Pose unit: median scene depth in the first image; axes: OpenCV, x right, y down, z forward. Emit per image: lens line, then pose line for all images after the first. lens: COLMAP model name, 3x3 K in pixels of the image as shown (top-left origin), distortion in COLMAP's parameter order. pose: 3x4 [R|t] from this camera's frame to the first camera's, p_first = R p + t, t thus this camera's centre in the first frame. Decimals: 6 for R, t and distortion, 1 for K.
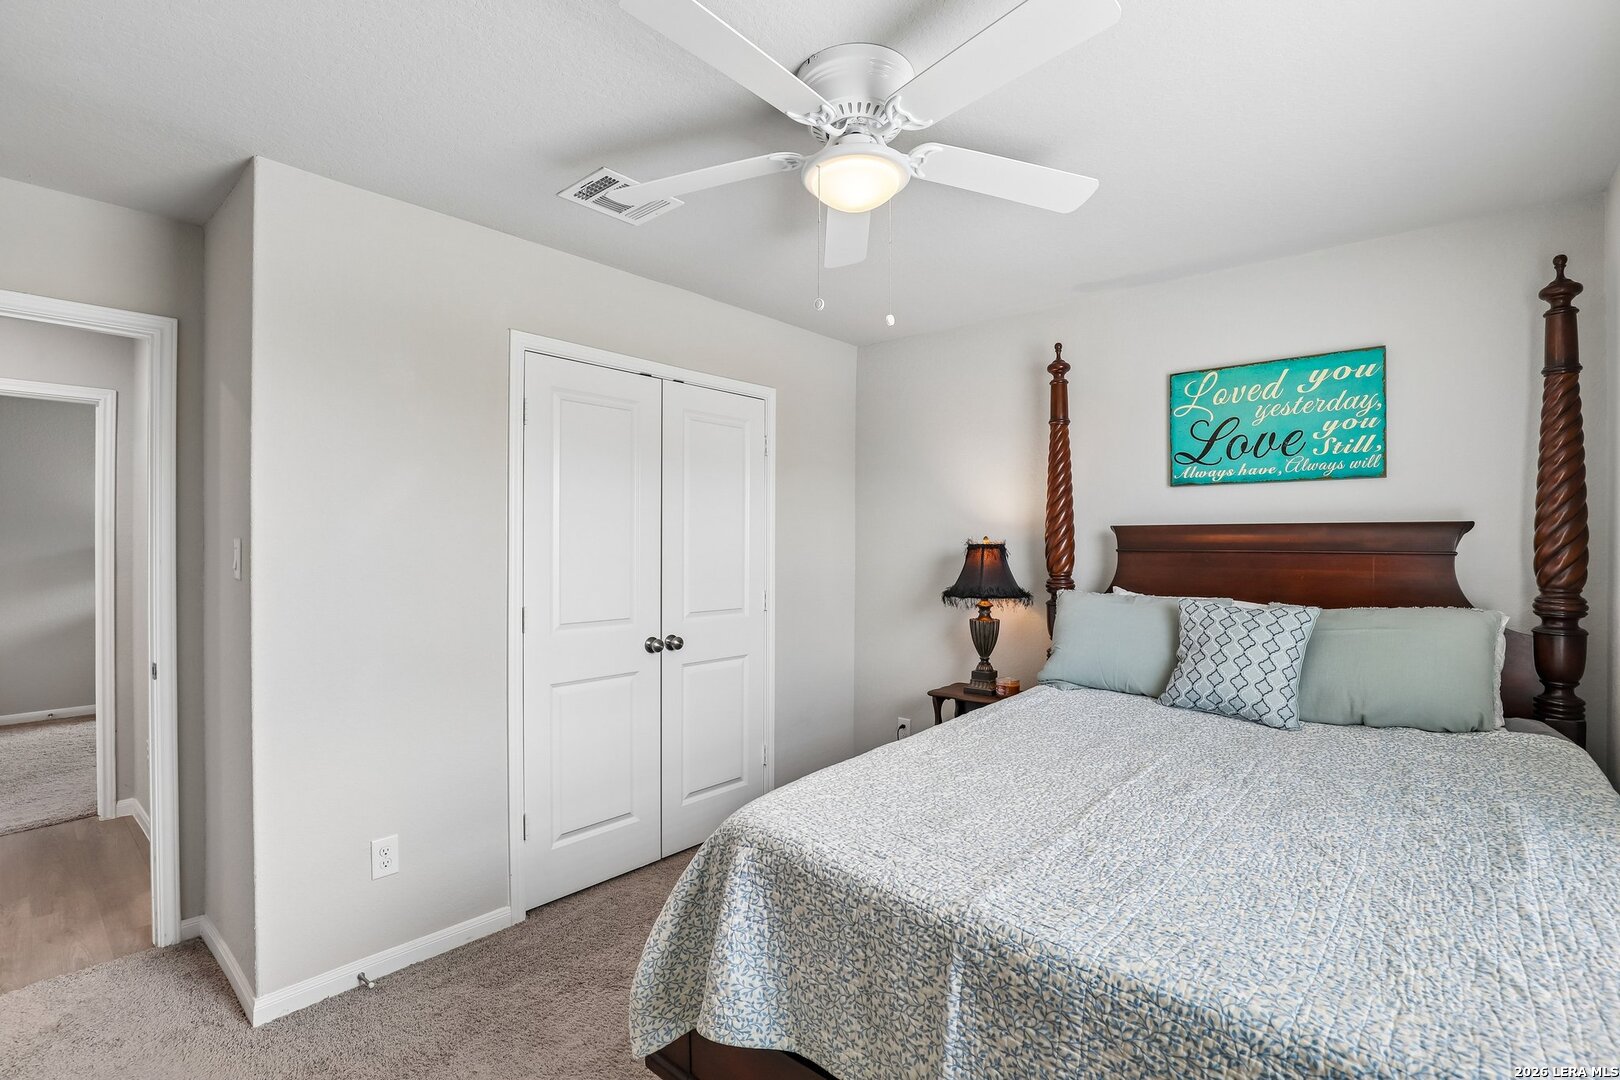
lens RADIAL K [[746.4, 0, 822.9], [0, 746.4, 543.3], [0, 0, 1]] dist [-0.027893, 0.000267]
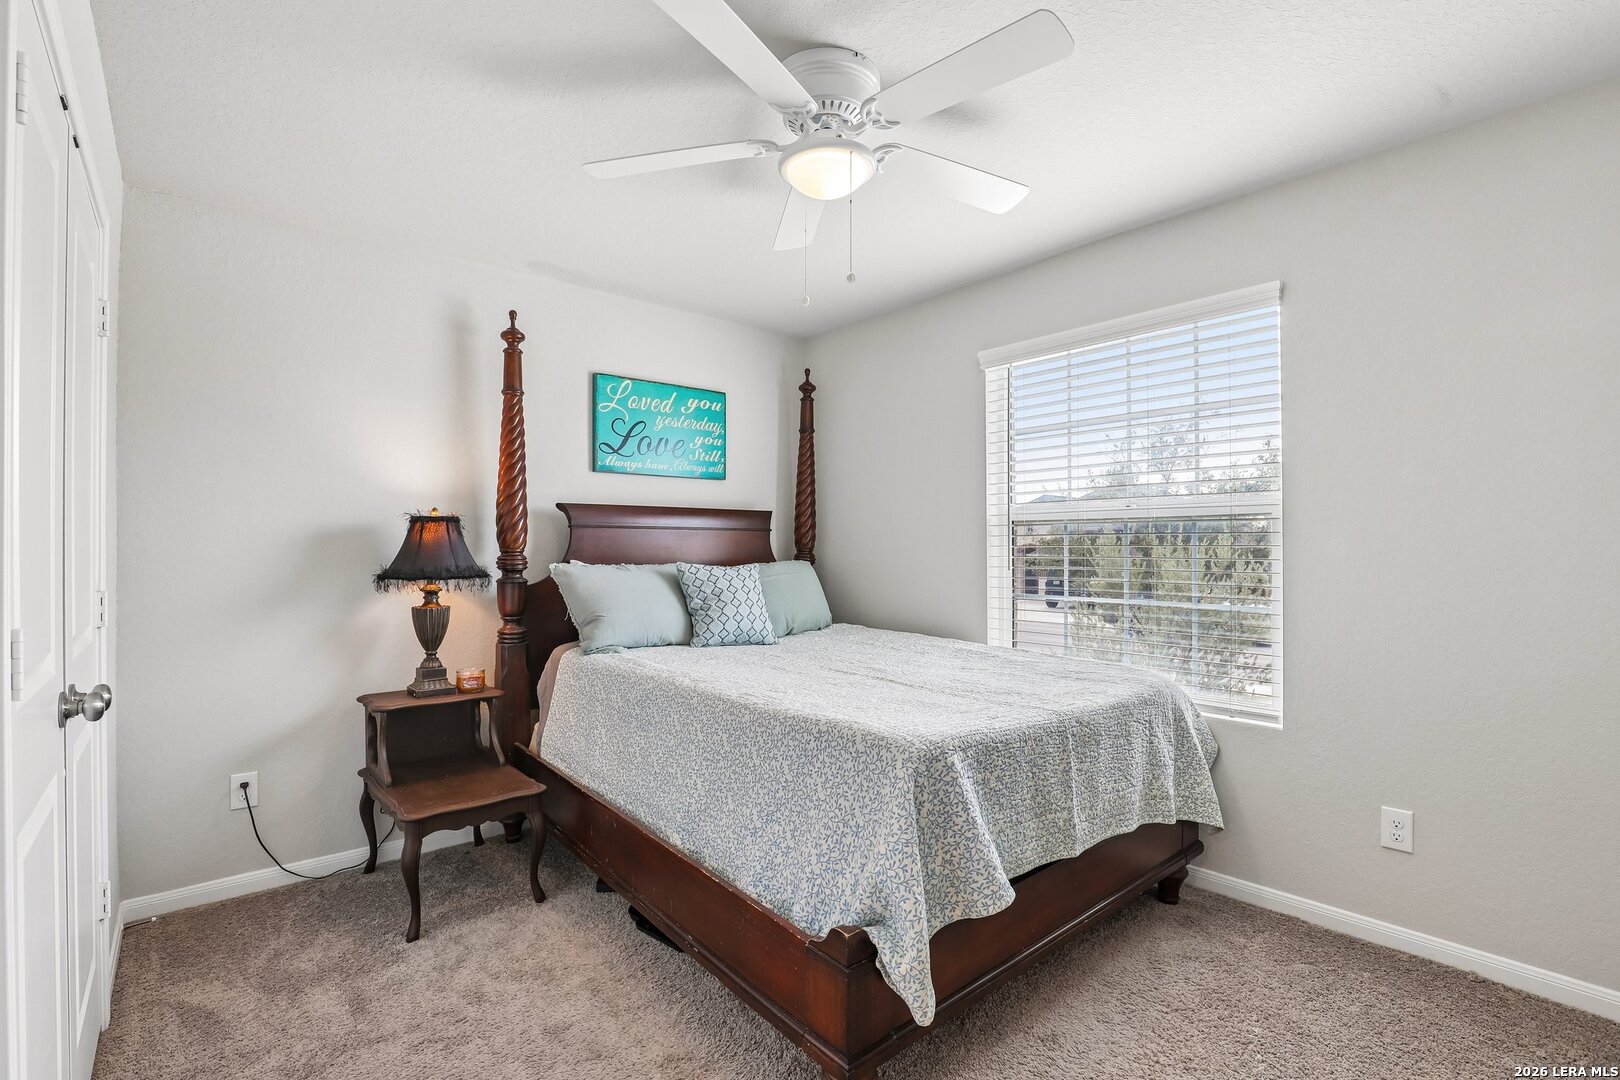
lens RADIAL K [[746.4, 0, 822.9], [0, 746.4, 543.3], [0, 0, 1]] dist [-0.027893, 0.000267]
pose [[0.140136, 0.005430, 0.990117, -0.692488], [0.004301, 0.999972, -0.006093, 0.047917], [-0.990123, 0.005112, 0.140109, 0.564534]]
